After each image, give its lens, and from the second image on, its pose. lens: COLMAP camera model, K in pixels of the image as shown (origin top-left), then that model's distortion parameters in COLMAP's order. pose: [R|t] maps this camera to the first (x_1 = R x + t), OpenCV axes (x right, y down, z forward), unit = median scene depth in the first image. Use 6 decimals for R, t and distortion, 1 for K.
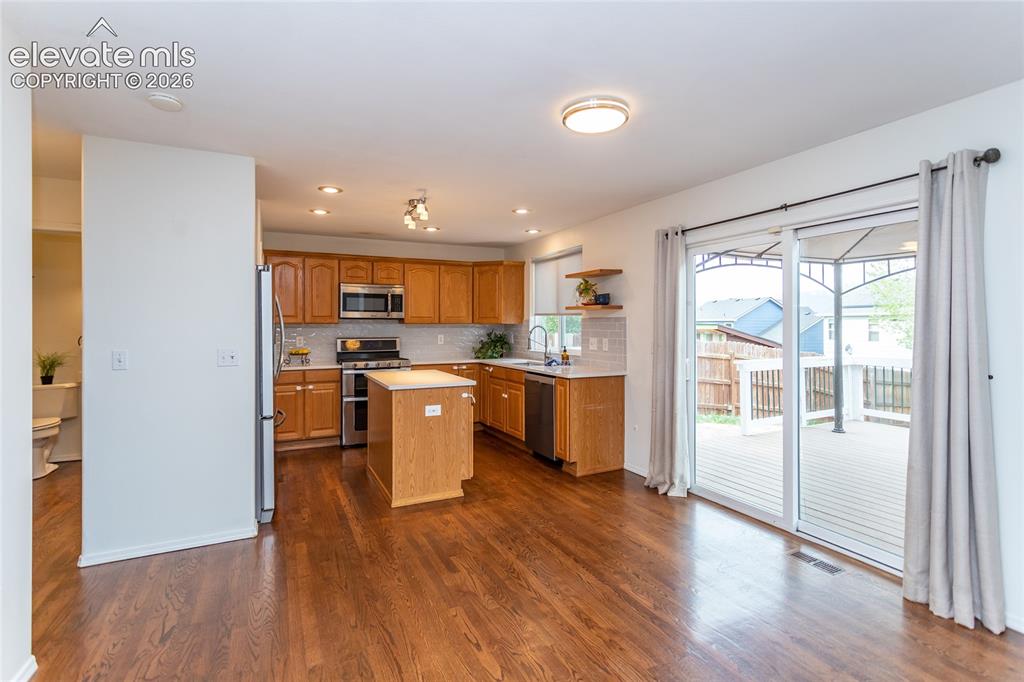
lens RADIAL K [[490.4, 0, 508.2], [0, 490.4, 319.5], [0, 0, 1]] dist [0.002060, 0.000356]
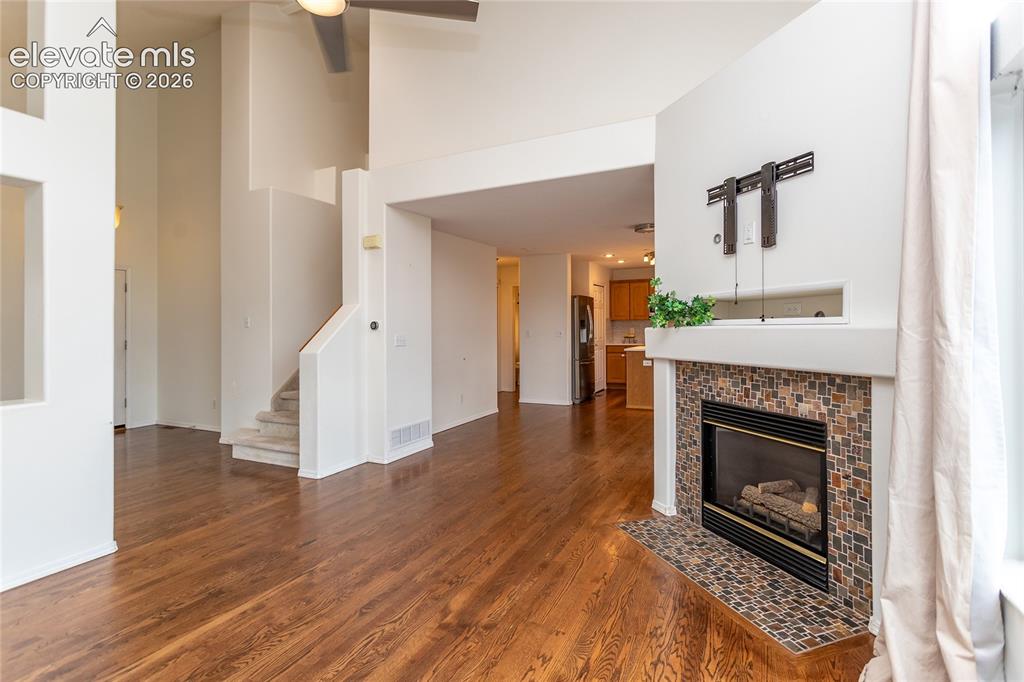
lens RADIAL K [[485.6, 0, 520.1], [0, 485.6, 322.8], [0, 0, 1]] dist [0.000820, -0.000191]
pose [[0.618659, -0.011469, -0.785576, 0.749939], [0.019679, 0.999806, 0.000901, 0.008583], [0.785413, -0.016017, 0.618765, -0.425254]]
